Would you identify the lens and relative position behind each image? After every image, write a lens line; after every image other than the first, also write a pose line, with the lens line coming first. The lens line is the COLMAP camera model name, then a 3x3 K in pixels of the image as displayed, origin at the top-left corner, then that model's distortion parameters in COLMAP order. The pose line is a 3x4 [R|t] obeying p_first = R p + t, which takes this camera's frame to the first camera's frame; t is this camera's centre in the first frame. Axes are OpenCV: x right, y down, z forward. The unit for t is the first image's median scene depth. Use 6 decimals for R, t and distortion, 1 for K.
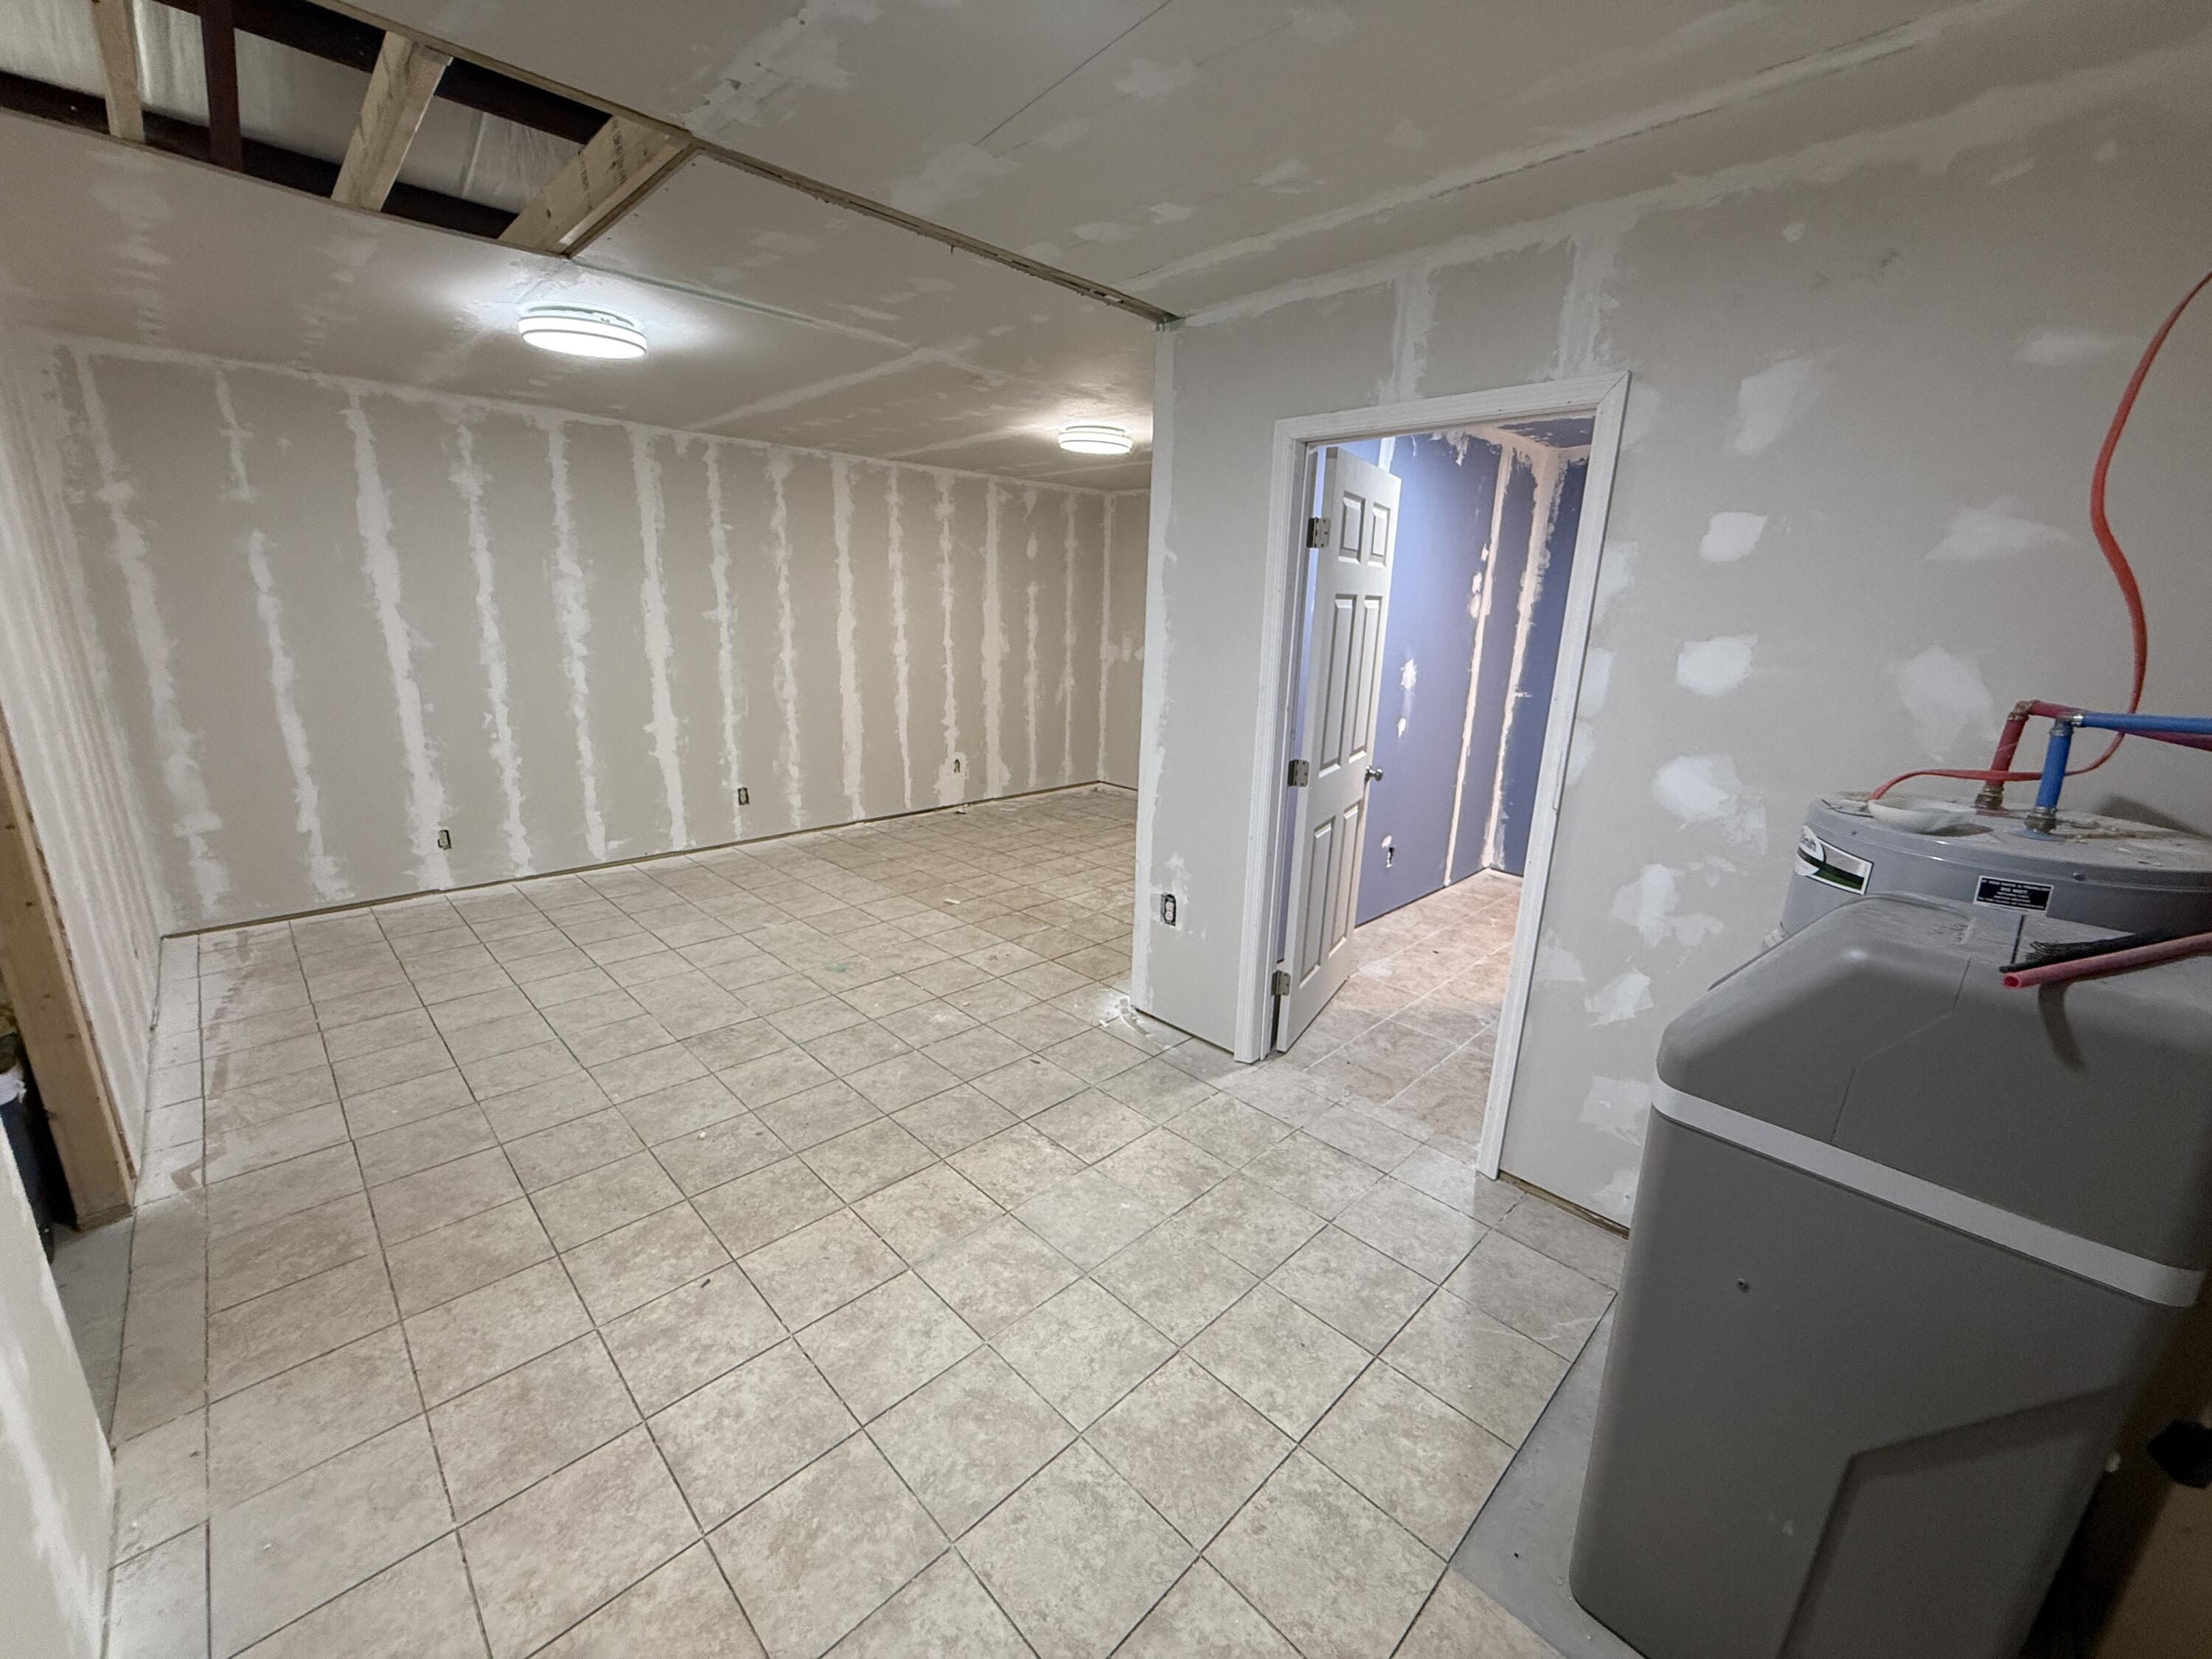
lens RADIAL K [[884.7, 0, 1099.8], [0, 884.7, 832.4], [0, 0, 1]] dist [-0.000213, 0.000015]
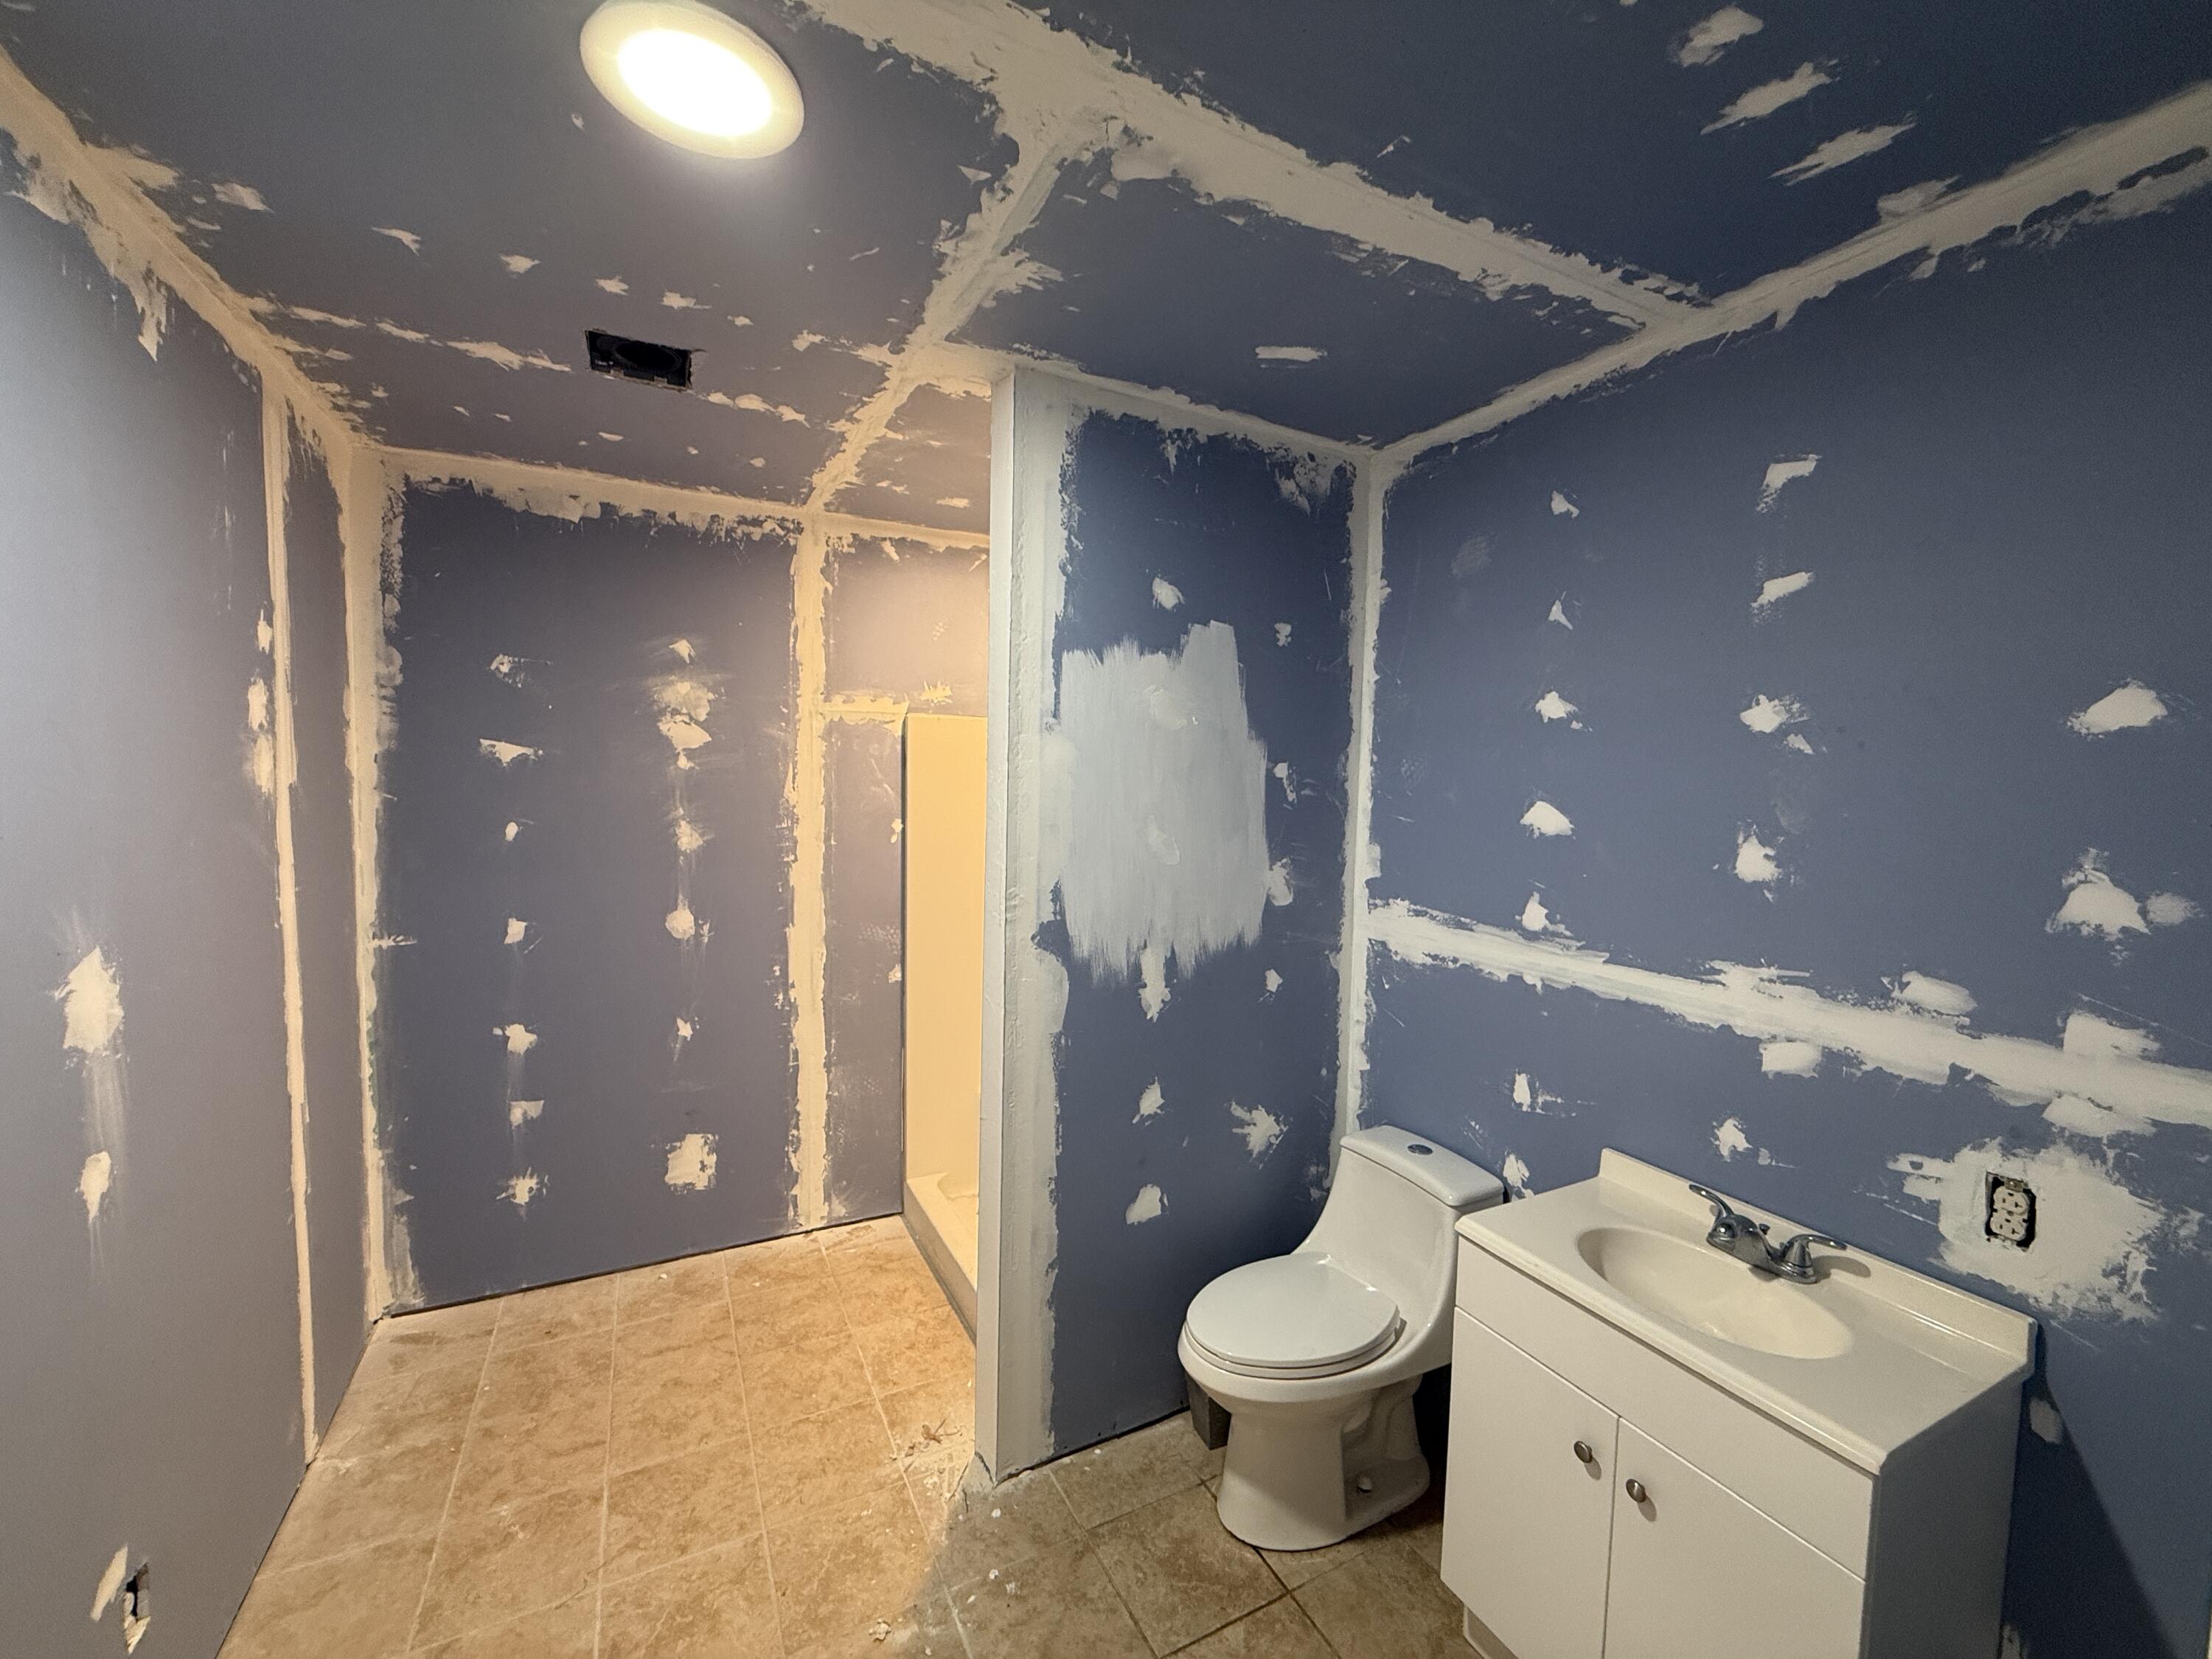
lens RADIAL K [[884.7, 0, 1099.8], [0, 884.7, 832.4], [0, 0, 1]] dist [-0.000213, 0.000015]
pose [[0.304908, -0.085281, 0.948556, 0.163575], [0.230997, 0.972865, 0.013214, -0.144515], [-0.923943, 0.215085, 0.316334, 0.535687]]
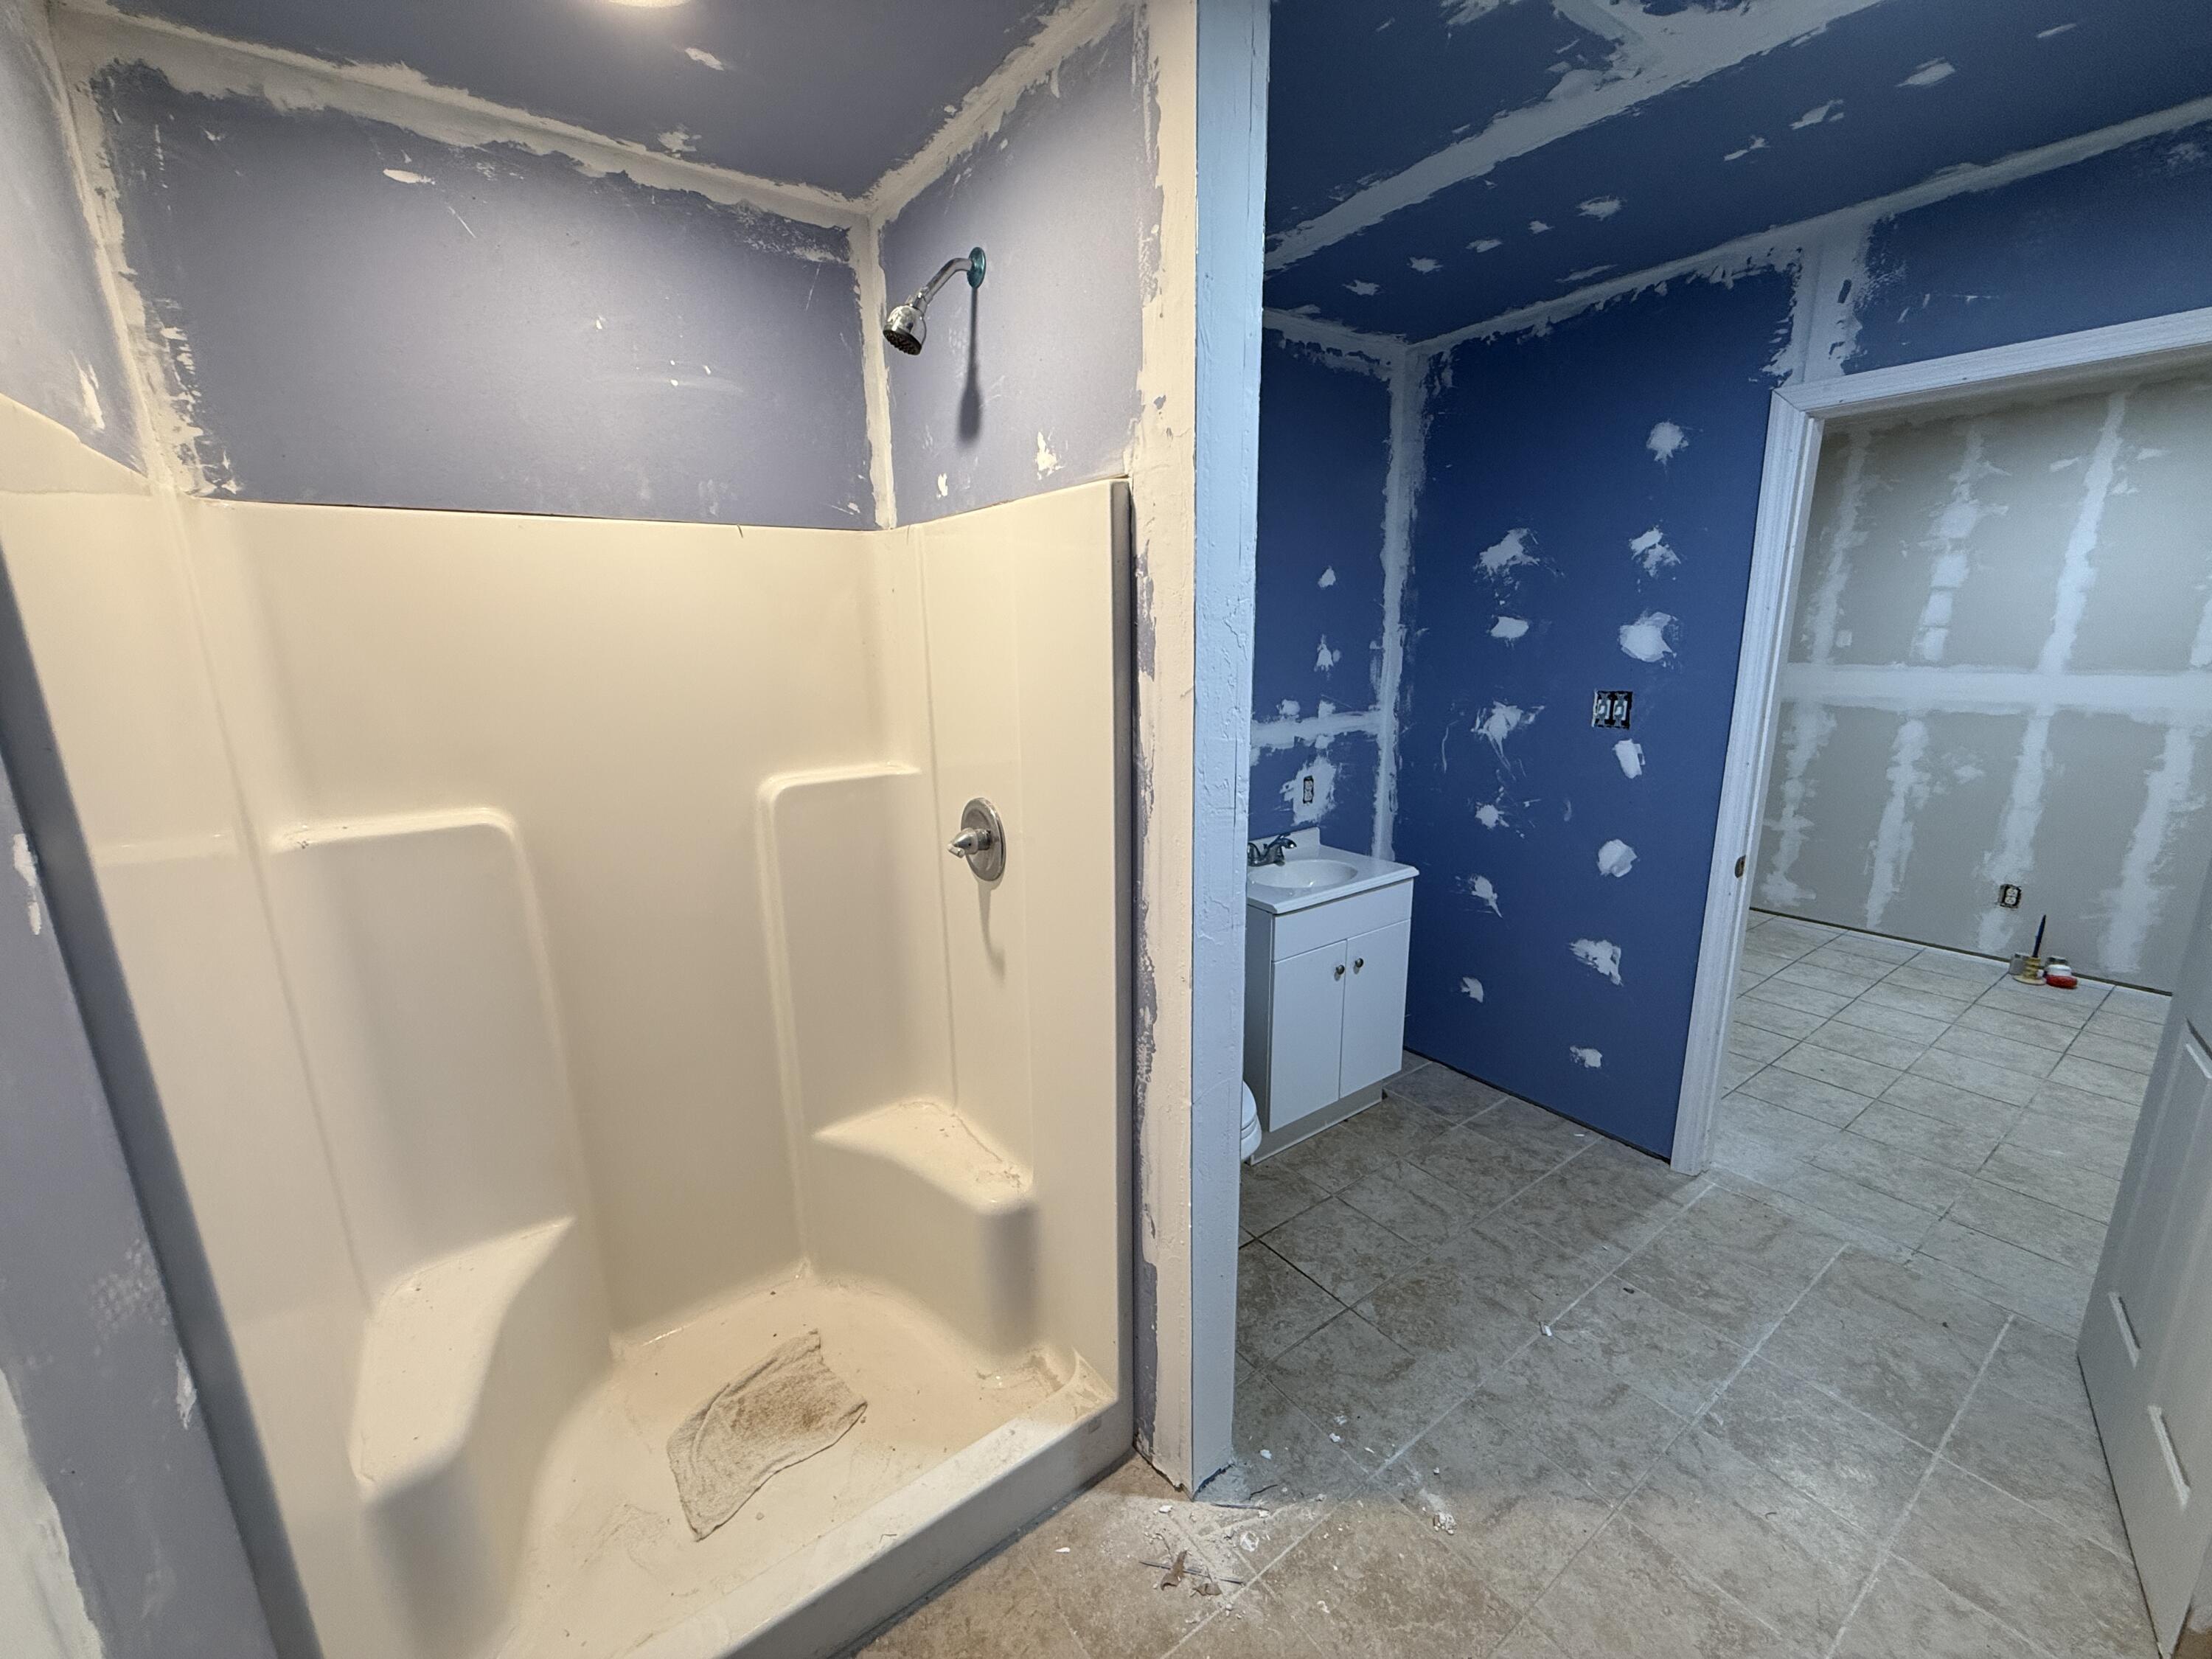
lens RADIAL K [[884.7, 0, 1099.8], [0, 884.7, 832.4], [0, 0, 1]] dist [-0.000213, 0.000015]
pose [[-0.986475, -0.046180, 0.157270, 0.526292], [0.033645, 0.882010, 0.470028, -0.245463], [-0.160419, 0.468963, -0.868527, 0.978870]]
